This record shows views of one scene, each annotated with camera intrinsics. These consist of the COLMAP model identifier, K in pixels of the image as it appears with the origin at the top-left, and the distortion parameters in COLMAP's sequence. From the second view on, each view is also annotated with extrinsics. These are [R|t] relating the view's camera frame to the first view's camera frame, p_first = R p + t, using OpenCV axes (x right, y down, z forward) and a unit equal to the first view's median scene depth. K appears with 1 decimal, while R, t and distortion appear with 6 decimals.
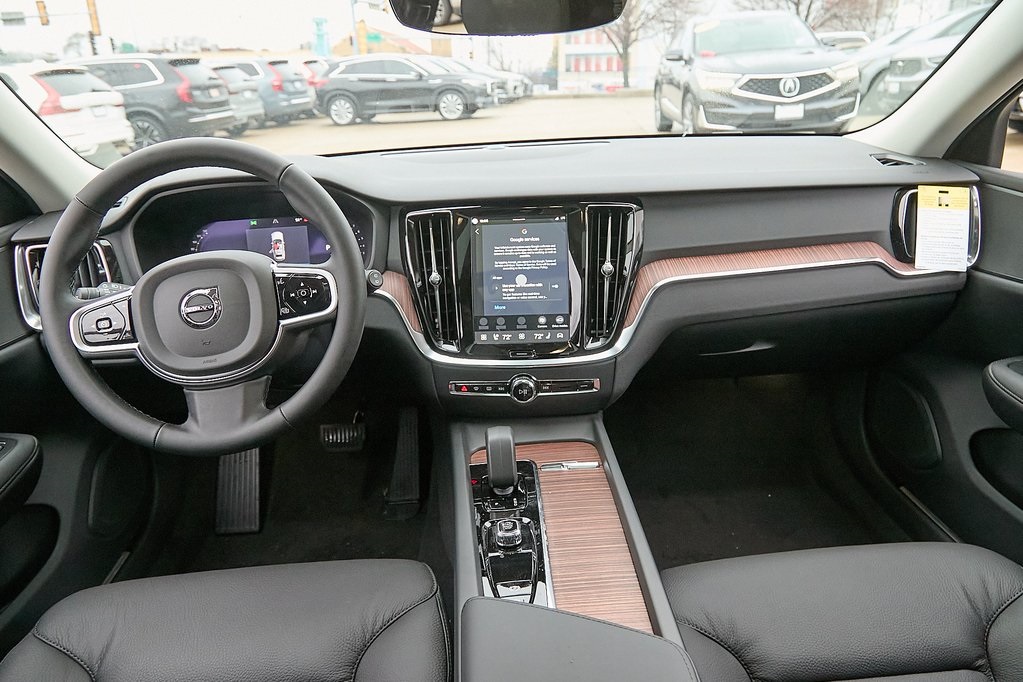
lens RADIAL K [[747.5, 0, 521.9], [0, 747.5, 320.7], [0, 0, 1]] dist [0.018053, -0.011108]
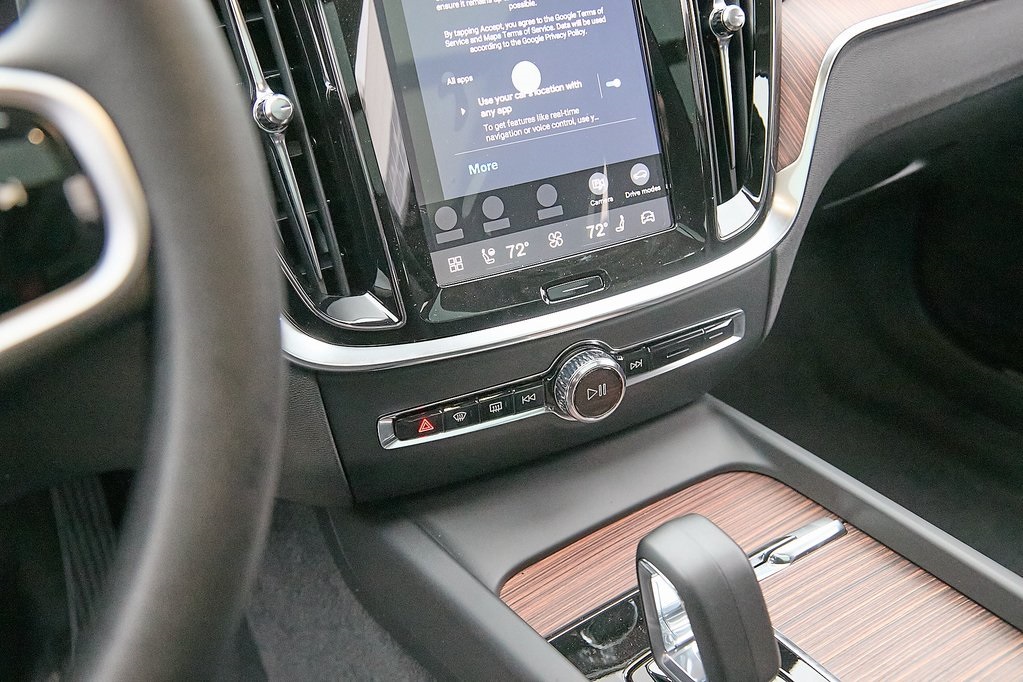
lens RADIAL K [[1004.6, 0, 509.9], [0, 1004.6, 326.0], [0, 0, 1]] dist [-0.018734, 0.000000]
pose [[0.870184, -0.229554, 0.435988, -0.234512], [0.170351, 0.970442, 0.170950, -0.023946], [-0.462343, -0.074487, 0.883567, 0.591477]]
